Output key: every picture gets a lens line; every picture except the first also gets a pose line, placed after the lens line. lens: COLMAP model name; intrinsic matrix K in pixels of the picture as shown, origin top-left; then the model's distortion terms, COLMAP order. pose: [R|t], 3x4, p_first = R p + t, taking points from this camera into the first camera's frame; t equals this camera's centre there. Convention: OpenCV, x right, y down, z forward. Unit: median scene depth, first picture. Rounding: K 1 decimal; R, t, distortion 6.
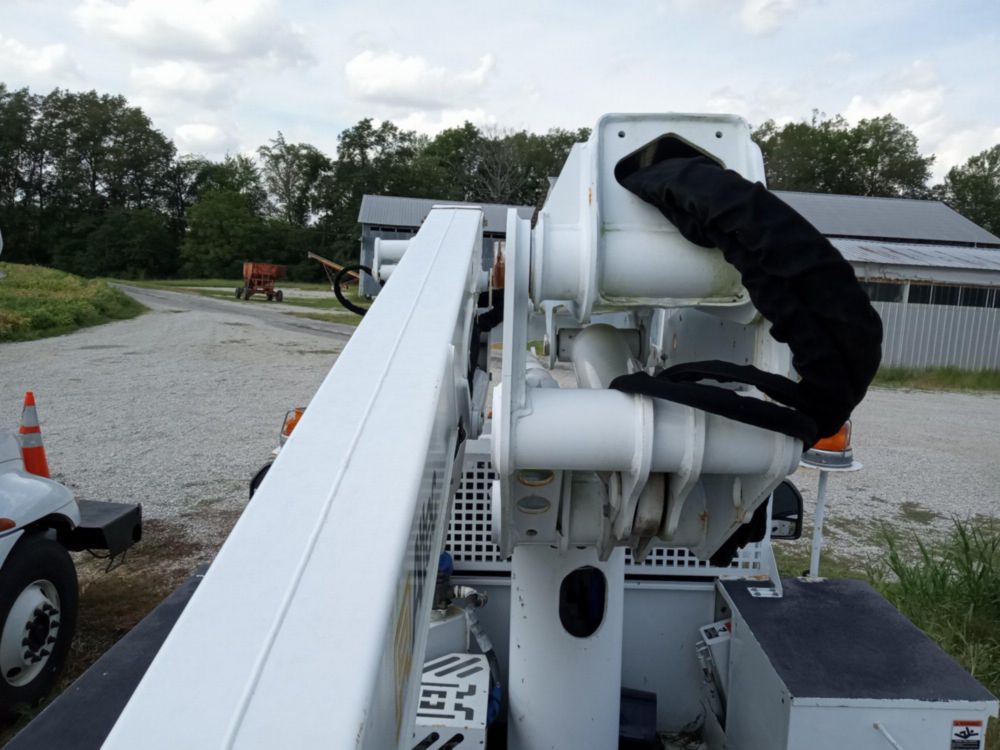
lens RADIAL K [[827.8, 0, 496.7], [0, 827.8, 377.9], [0, 0, 1]] dist [0.024911, -0.055049]
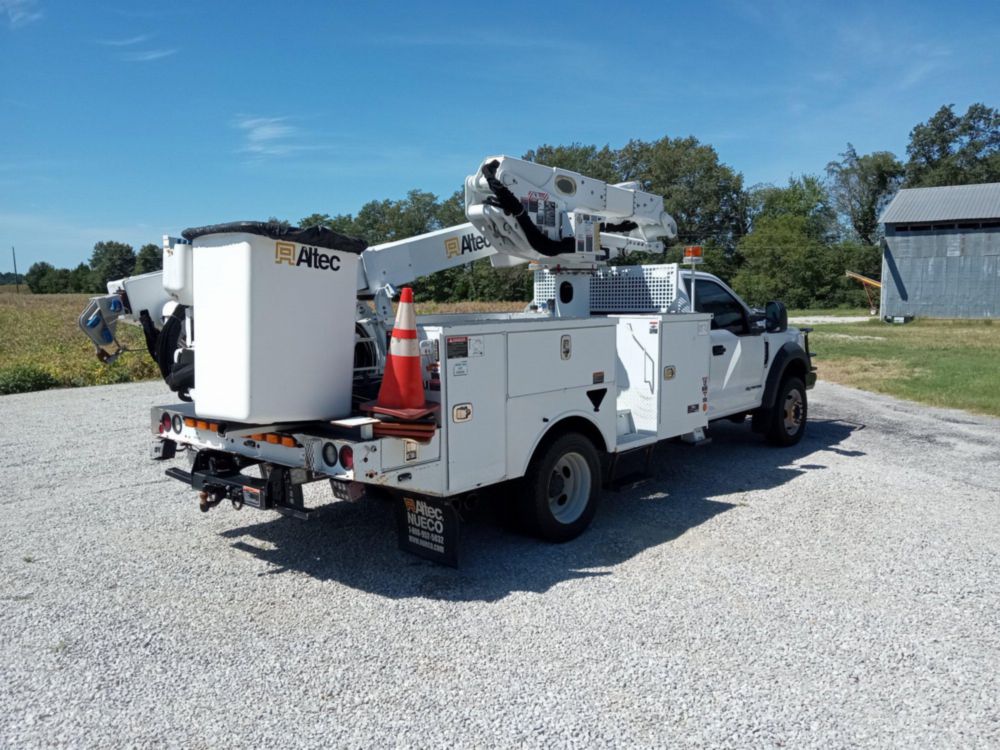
lens RADIAL K [[827.8, 0, 500.8], [0, 827.8, 377.1], [0, 0, 1]] dist [0.024911, -0.055049]
pose [[0.749065, 0.001321, -0.662495, 0.050219], [-0.032026, 0.998901, -0.034218, -0.002986], [0.661722, 0.046849, 0.748284, 0.098643]]
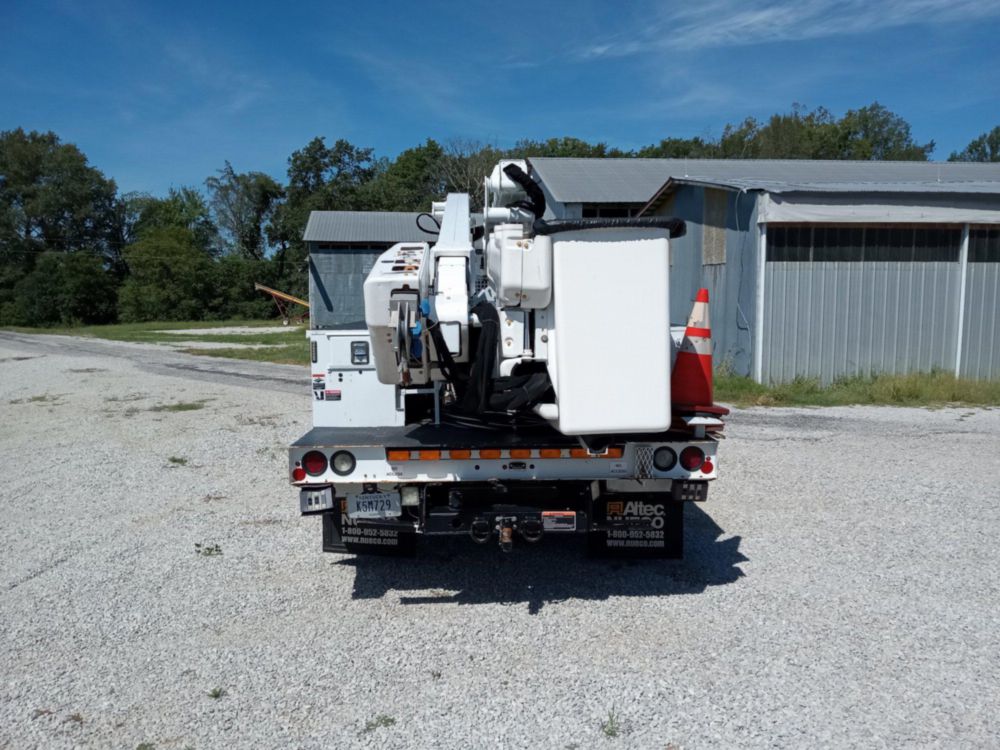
lens RADIAL K [[827.8, 0, 495.3], [0, 827.8, 375.6], [0, 0, 1]] dist [0.024911, -0.055049]
pose [[0.997563, -0.065959, 0.022758, -0.000114], [0.066776, 0.997073, -0.037233, -0.003452], [-0.020236, 0.038662, 0.999047, 0.081049]]
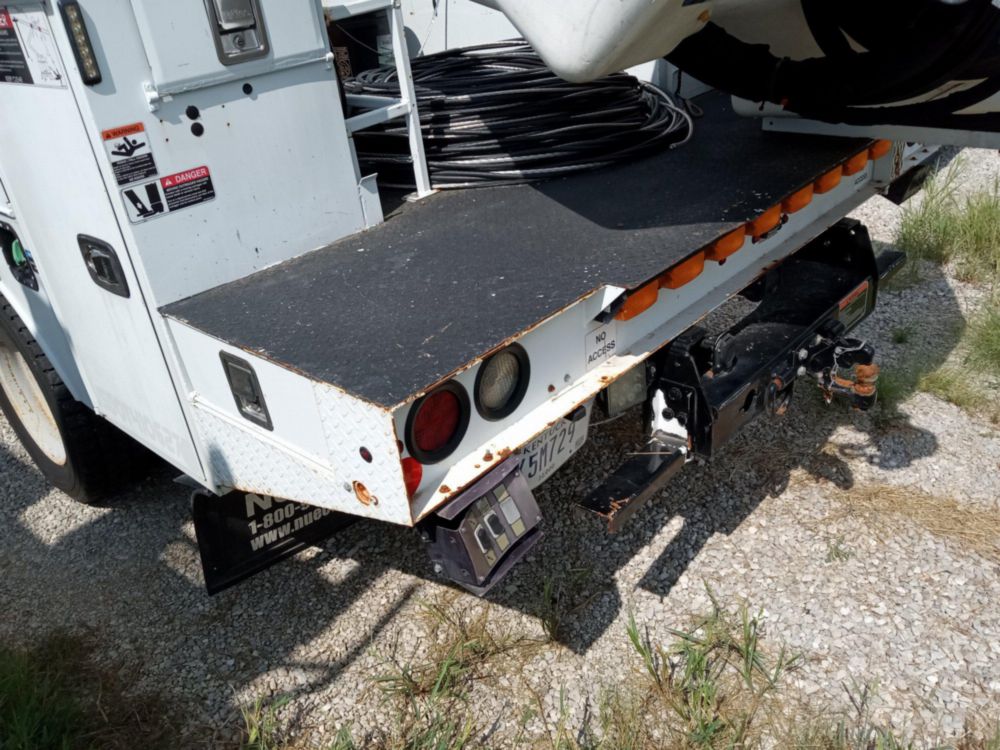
lens RADIAL K [[827.8, 0, 499.8], [0, 827.8, 374.9], [0, 0, 1]] dist [0.024911, -0.055049]
pose [[0.649103, -0.472397, 0.596244, -0.016752], [0.236459, 0.870279, 0.432089, -0.007223], [-0.723016, -0.139483, 0.676603, 0.118905]]
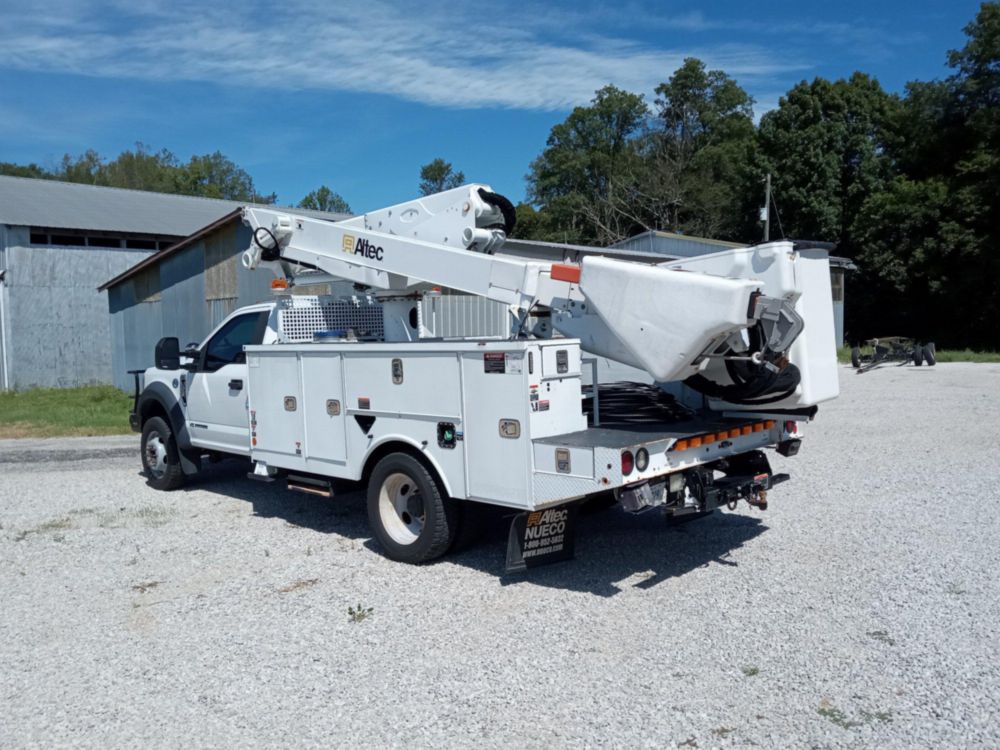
lens RADIAL K [[827.8, 0, 496.5], [0, 827.8, 376.2], [0, 0, 1]] dist [0.024911, -0.055049]
pose [[0.683952, -0.123257, 0.719039, -0.049400], [0.166295, 0.986016, 0.010842, -0.007804], [-0.710320, 0.112157, 0.694885, 0.099653]]
